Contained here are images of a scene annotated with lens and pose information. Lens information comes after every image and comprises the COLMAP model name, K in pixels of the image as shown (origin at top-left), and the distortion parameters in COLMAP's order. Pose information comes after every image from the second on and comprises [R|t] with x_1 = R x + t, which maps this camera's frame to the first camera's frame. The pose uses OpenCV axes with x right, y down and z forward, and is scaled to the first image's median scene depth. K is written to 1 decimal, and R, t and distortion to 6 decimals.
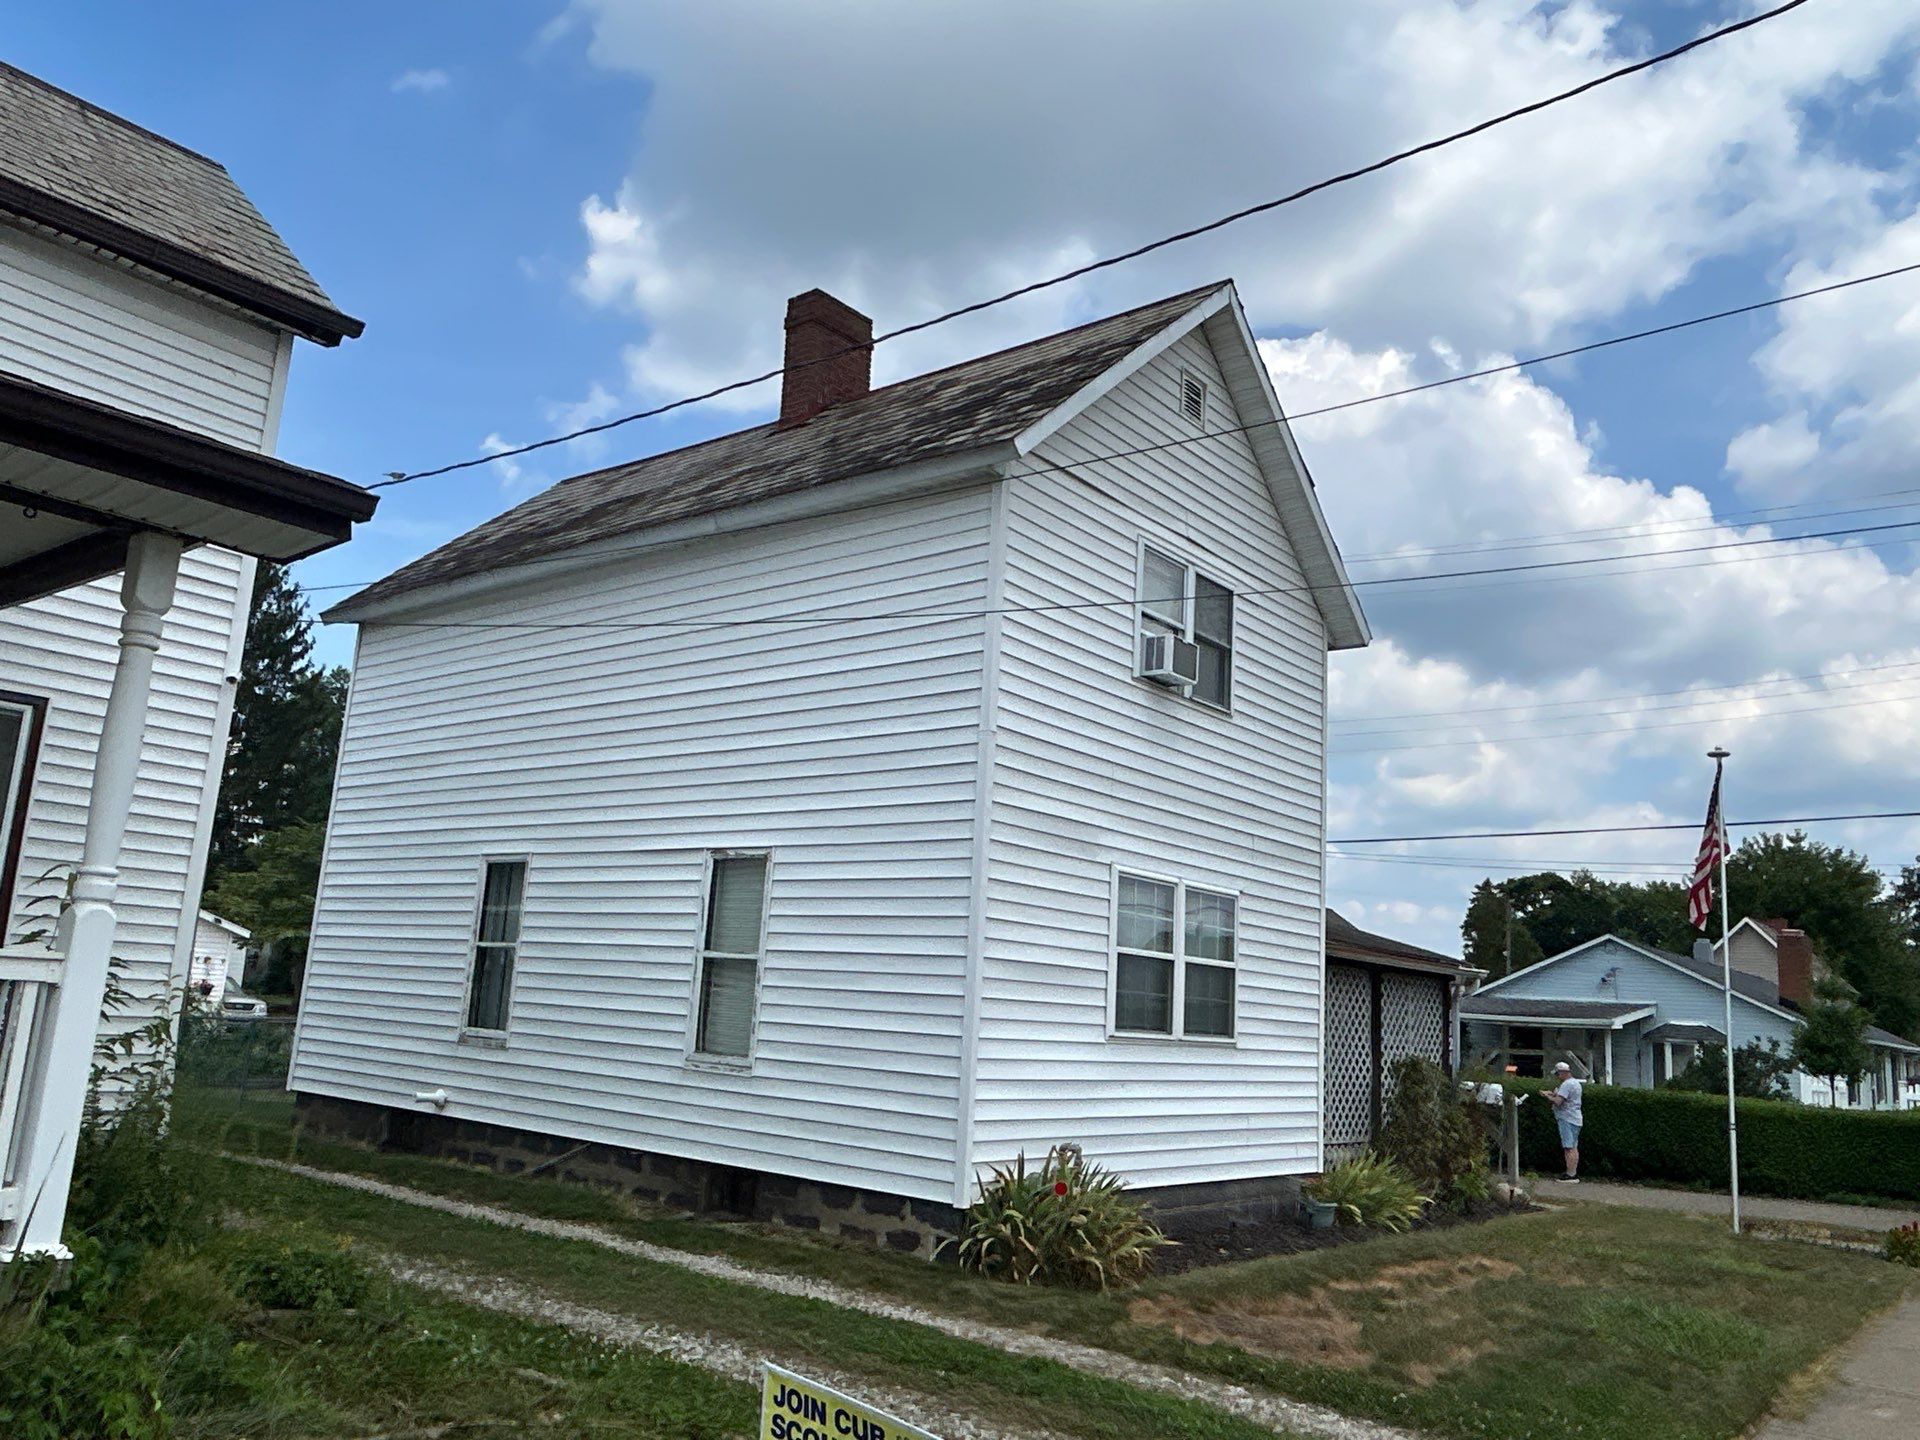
lens RADIAL K [[1454.5, 0, 960.0], [0, 1454.5, 720.0], [0, 0, 1]] dist [-0.002012, -0.001364]
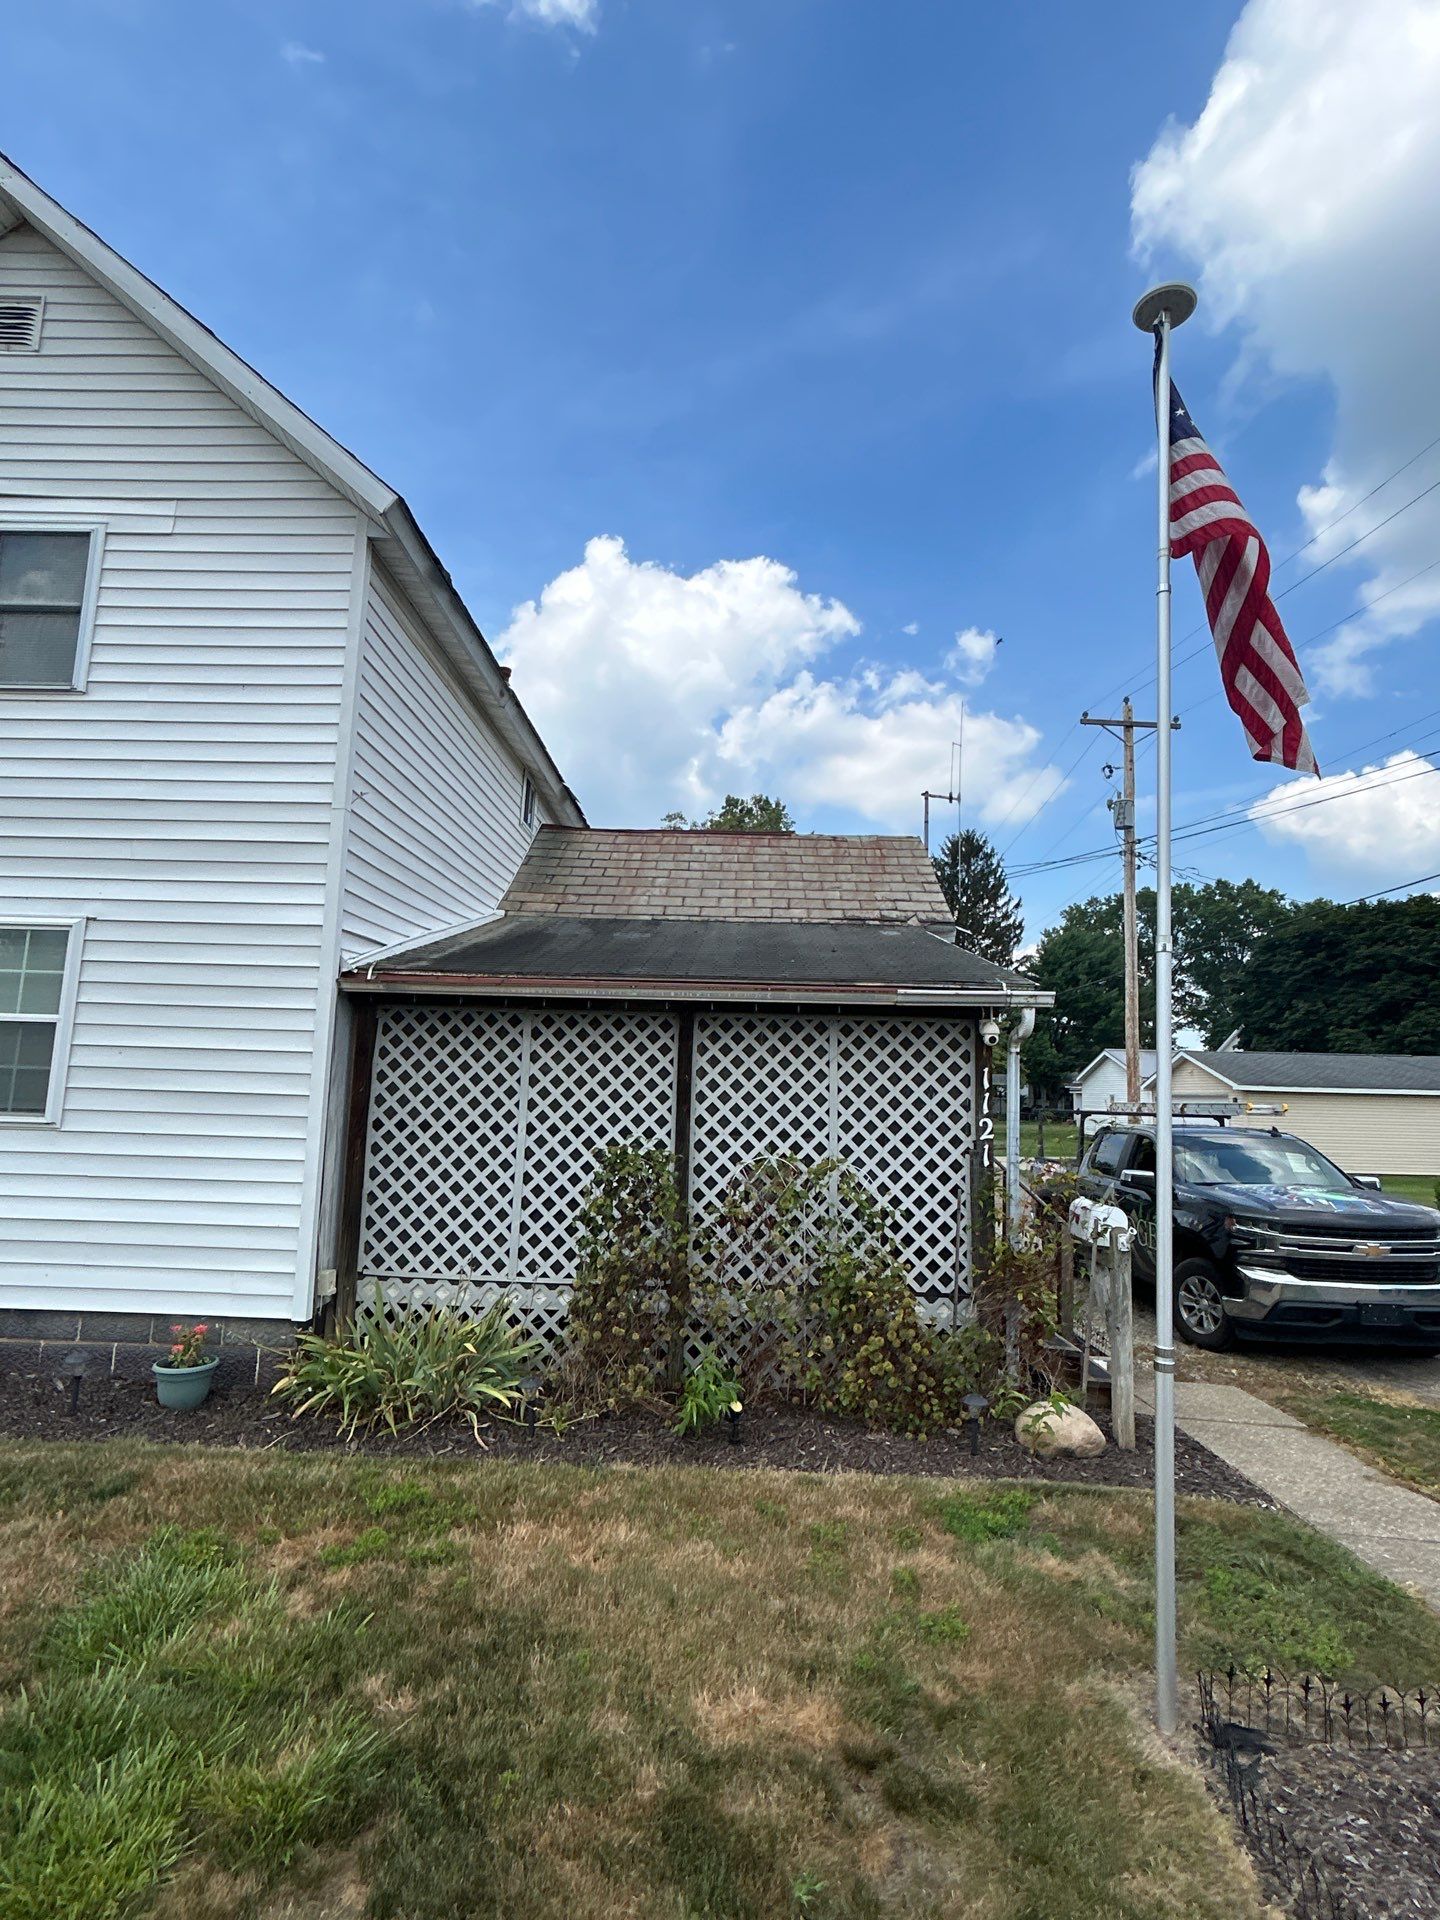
lens RADIAL K [[979.8, 0, 720.0], [0, 979.8, 960.0], [0, 0, 1]] dist [0.001720, -0.000012]
pose [[0.622440, -0.156279, -0.766907, 0.760701], [0.175168, 0.982822, -0.058108, 0.221255], [0.762814, -0.098169, 0.639123, 0.917765]]
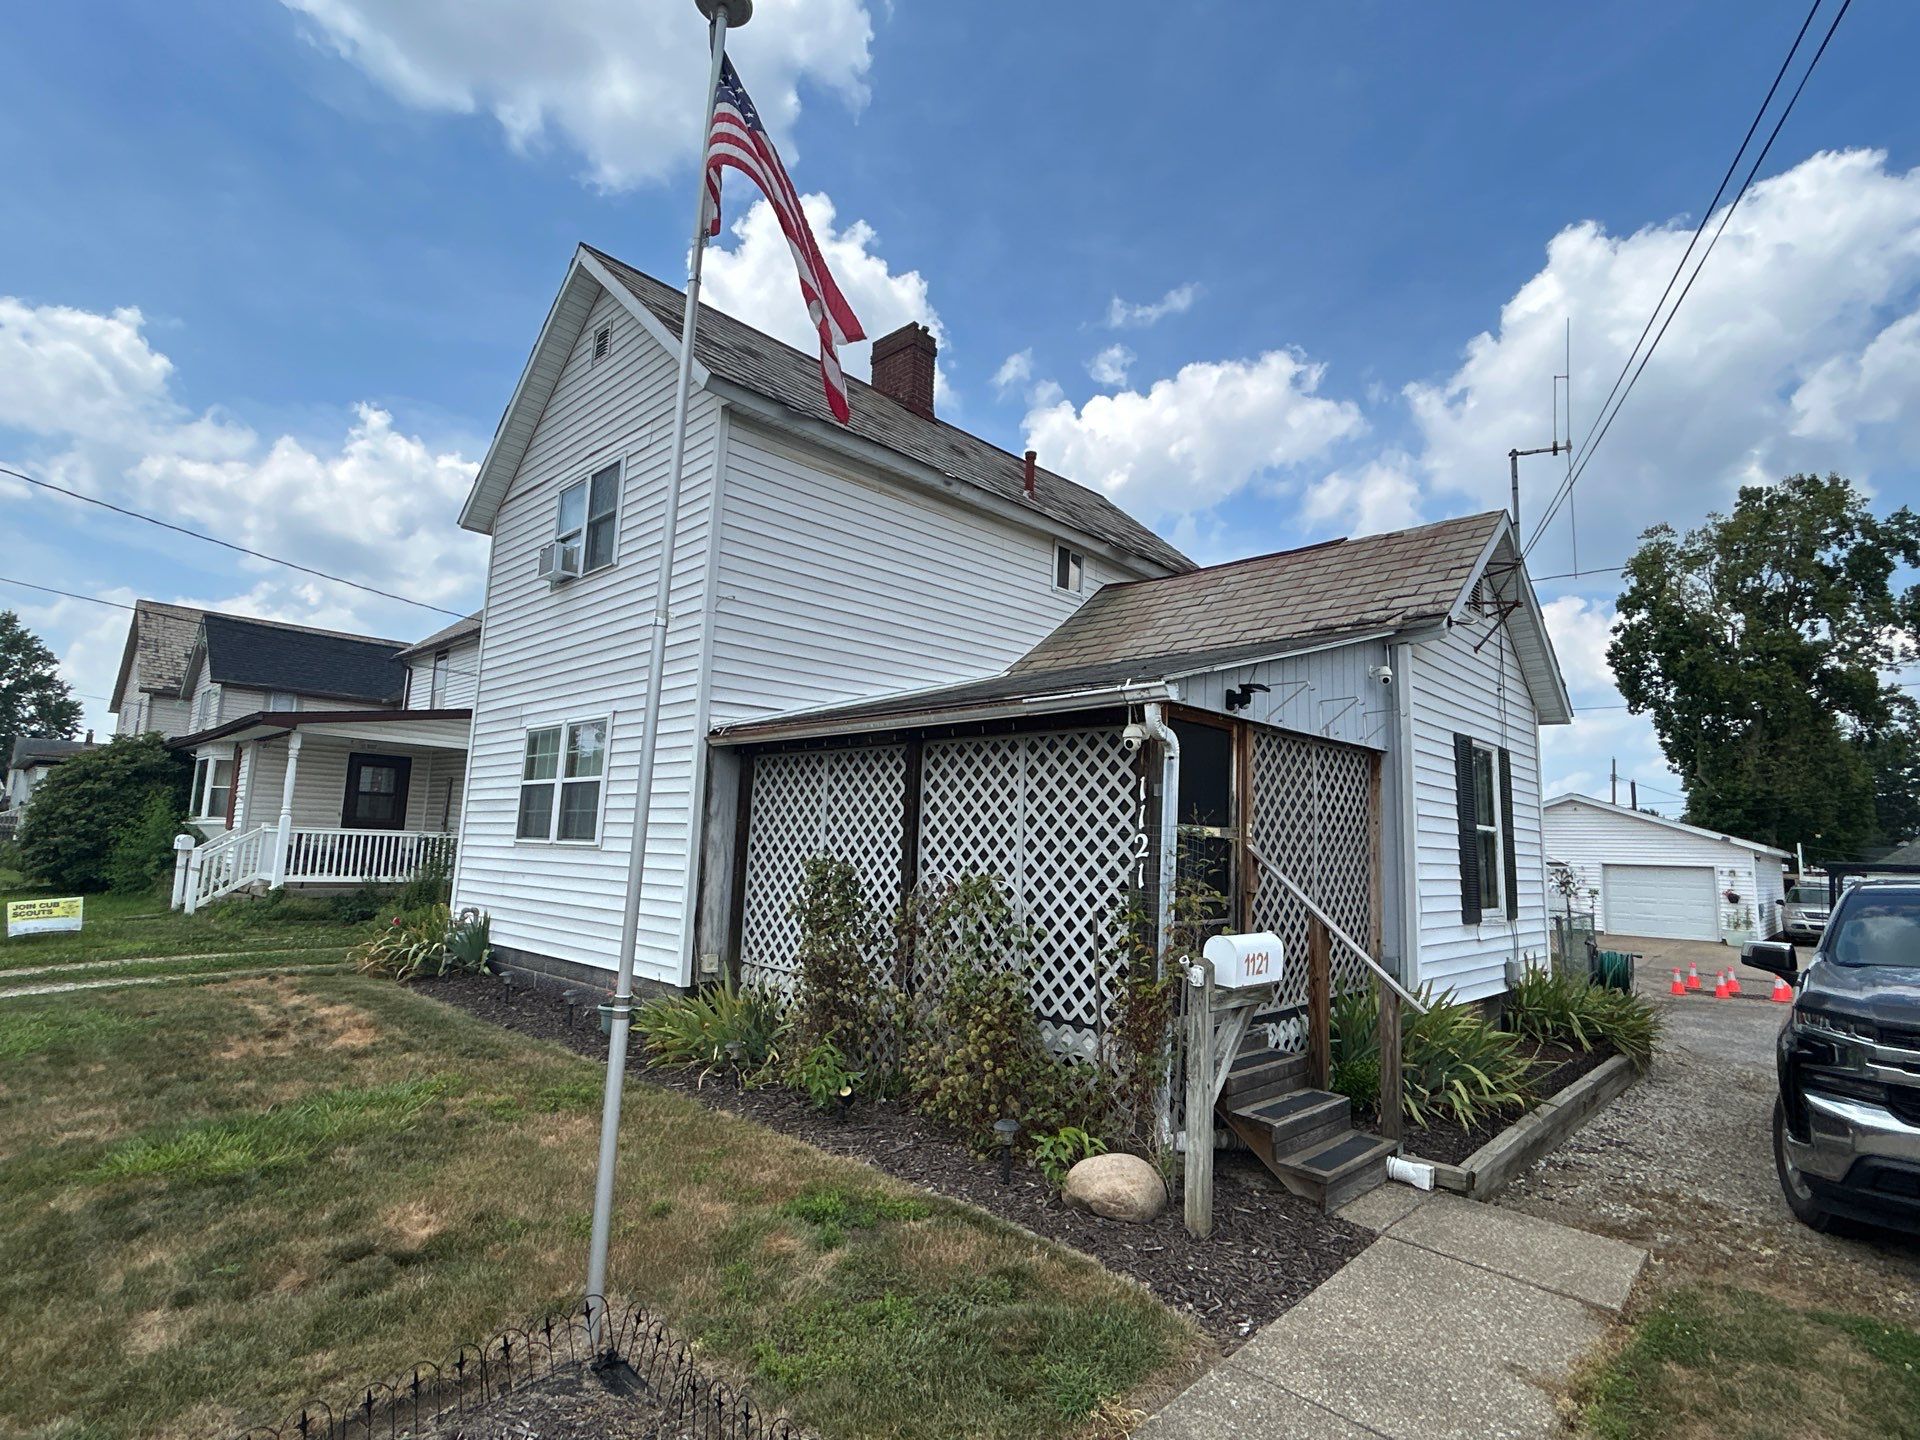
lens RADIAL K [[979.8, 0, 975.6], [0, 979.8, 716.5], [0, 0, 1]] dist [0.001720, -0.000012]
pose [[-0.083551, -0.209893, -0.974148, 0.898996], [0.166240, 0.960931, -0.221304, 0.332373], [0.982539, -0.180432, -0.045394, 1.297755]]
